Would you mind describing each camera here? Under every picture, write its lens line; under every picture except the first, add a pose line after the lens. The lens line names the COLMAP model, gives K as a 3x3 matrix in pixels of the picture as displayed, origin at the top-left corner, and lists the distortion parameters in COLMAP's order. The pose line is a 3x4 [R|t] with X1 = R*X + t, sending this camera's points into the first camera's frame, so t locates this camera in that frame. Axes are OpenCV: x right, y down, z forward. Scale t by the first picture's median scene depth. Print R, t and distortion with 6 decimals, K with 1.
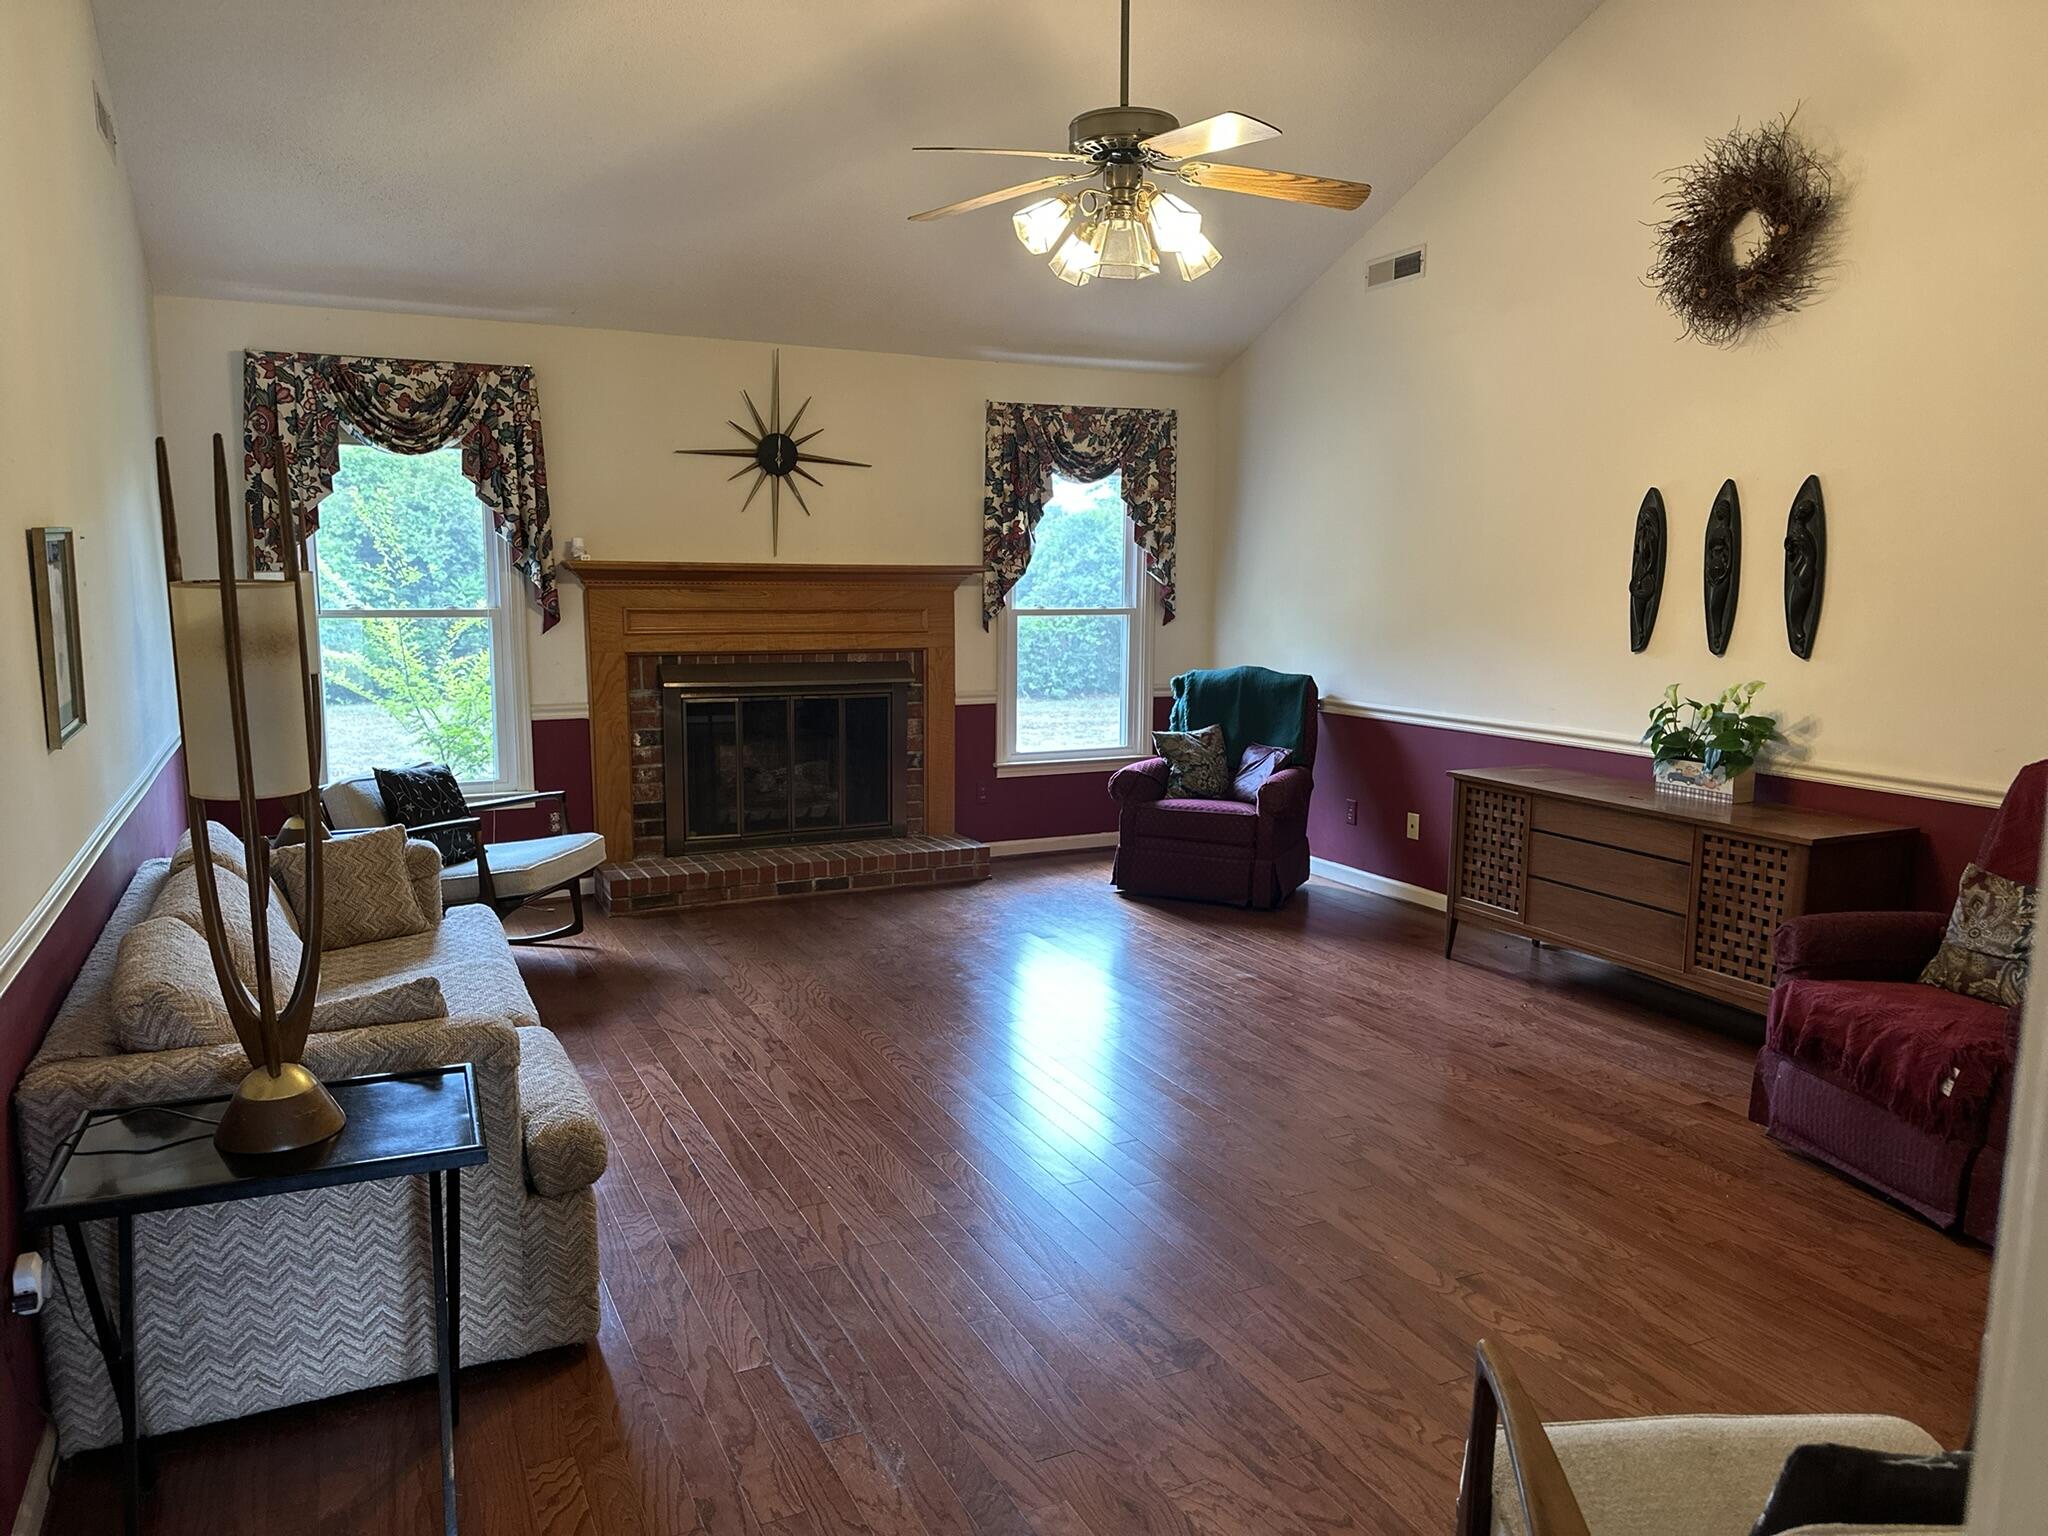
lens RADIAL K [[1400.7, 0, 1024.0], [0, 1400.7, 768.0], [0, 0, 1]] dist [0.038977, -0.061506]
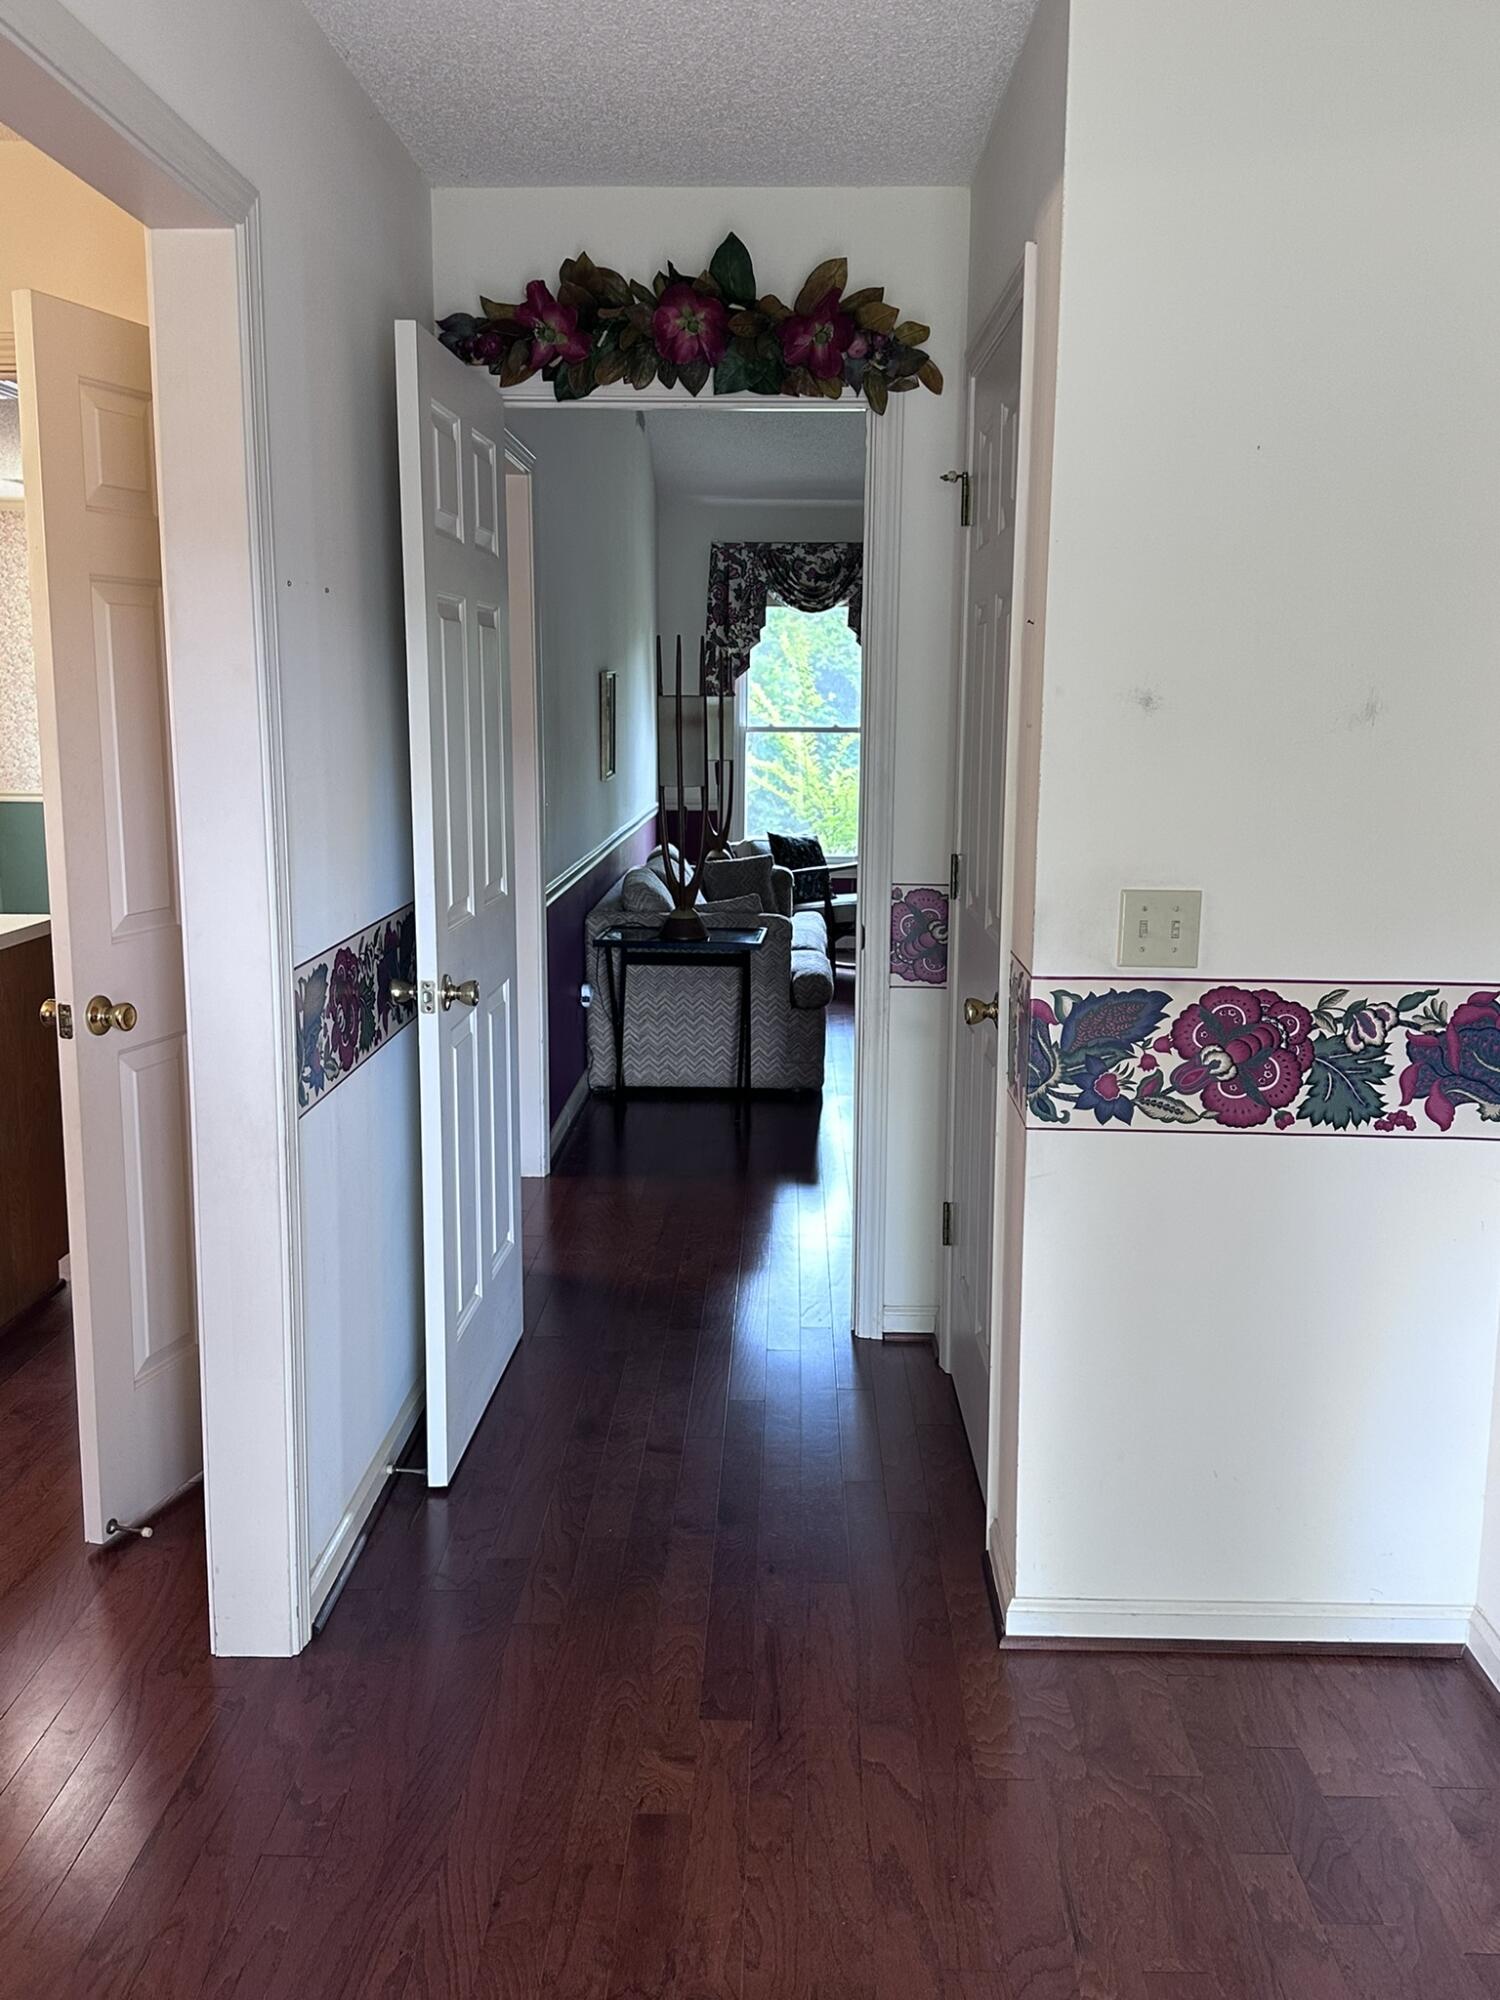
lens RADIAL K [[1784.4, 0, 750.0], [0, 1784.4, 1000.0], [0, 0, 1]] dist [0.005742, 0.000843]
pose [[0.883446, 0.077015, -0.462159, 0.351327], [-0.065956, 0.997018, 0.040065, 0.089981], [0.463867, -0.004913, 0.885891, -0.583719]]
